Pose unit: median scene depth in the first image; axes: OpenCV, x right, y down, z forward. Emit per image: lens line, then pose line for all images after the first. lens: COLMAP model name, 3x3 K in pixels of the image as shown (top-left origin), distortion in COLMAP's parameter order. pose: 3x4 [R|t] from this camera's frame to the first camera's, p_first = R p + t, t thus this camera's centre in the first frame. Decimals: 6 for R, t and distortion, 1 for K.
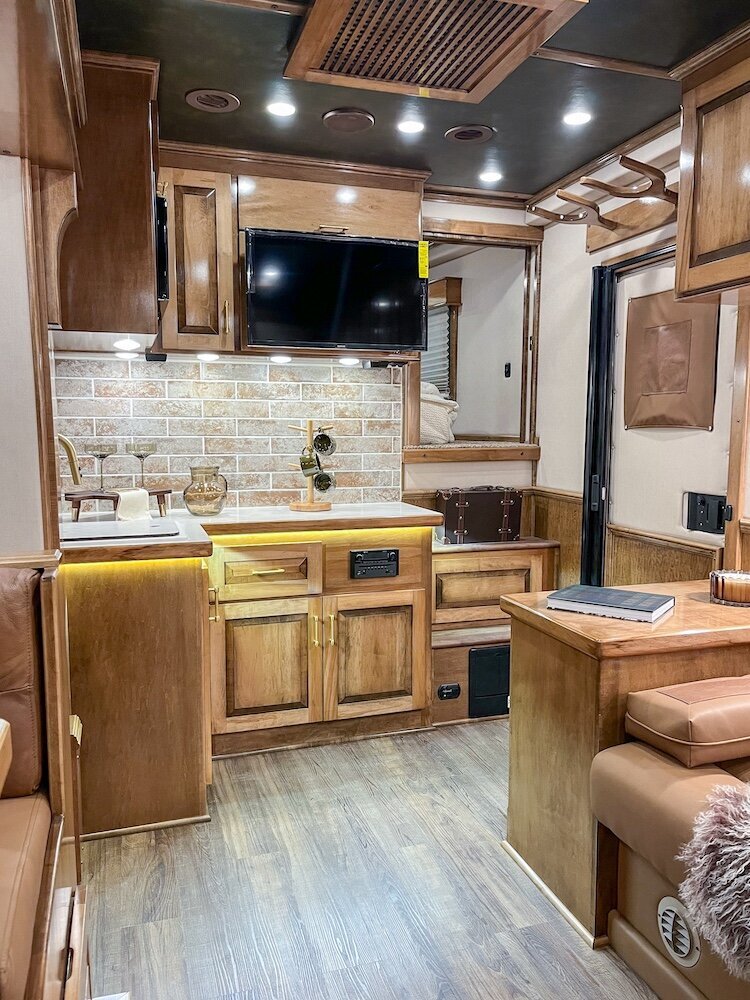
lens RADIAL K [[759.0, 0, 383.2], [0, 759.0, 508.1], [0, 0, 1]] dist [0.037679, -0.043320]
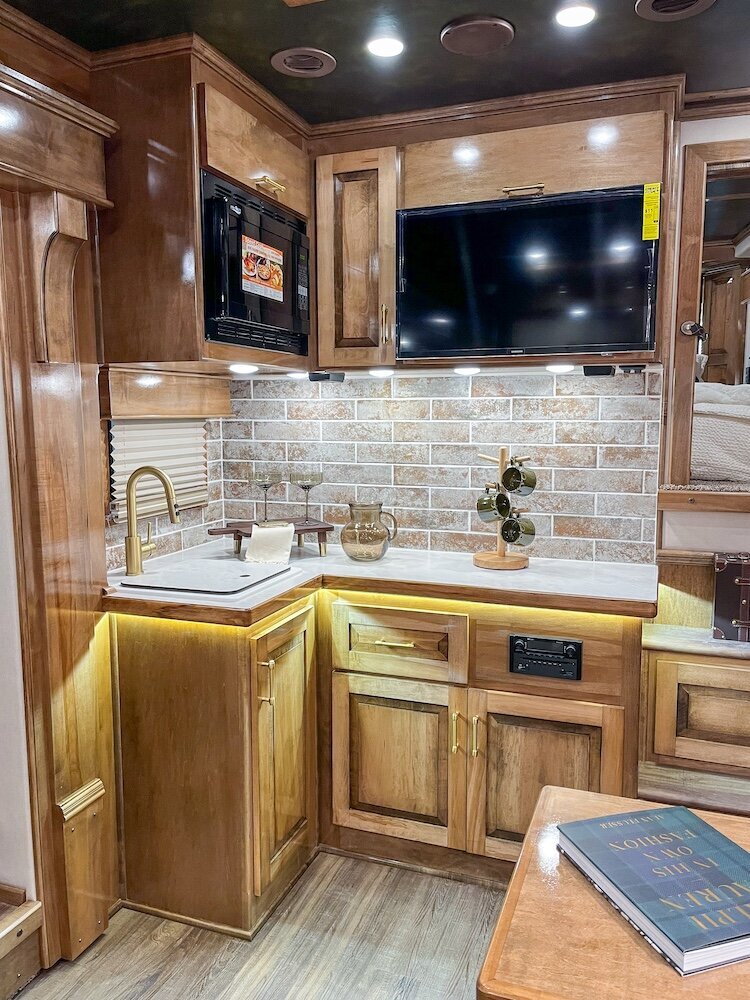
lens RADIAL K [[759.0, 0, 371.4], [0, 759.0, 497.7], [0, 0, 1]] dist [0.037679, -0.043320]
pose [[0.776787, 0.067899, -0.626092, 0.297819], [-0.064833, 0.997510, 0.027741, -0.084049], [0.626417, 0.019043, 0.779256, 0.347294]]
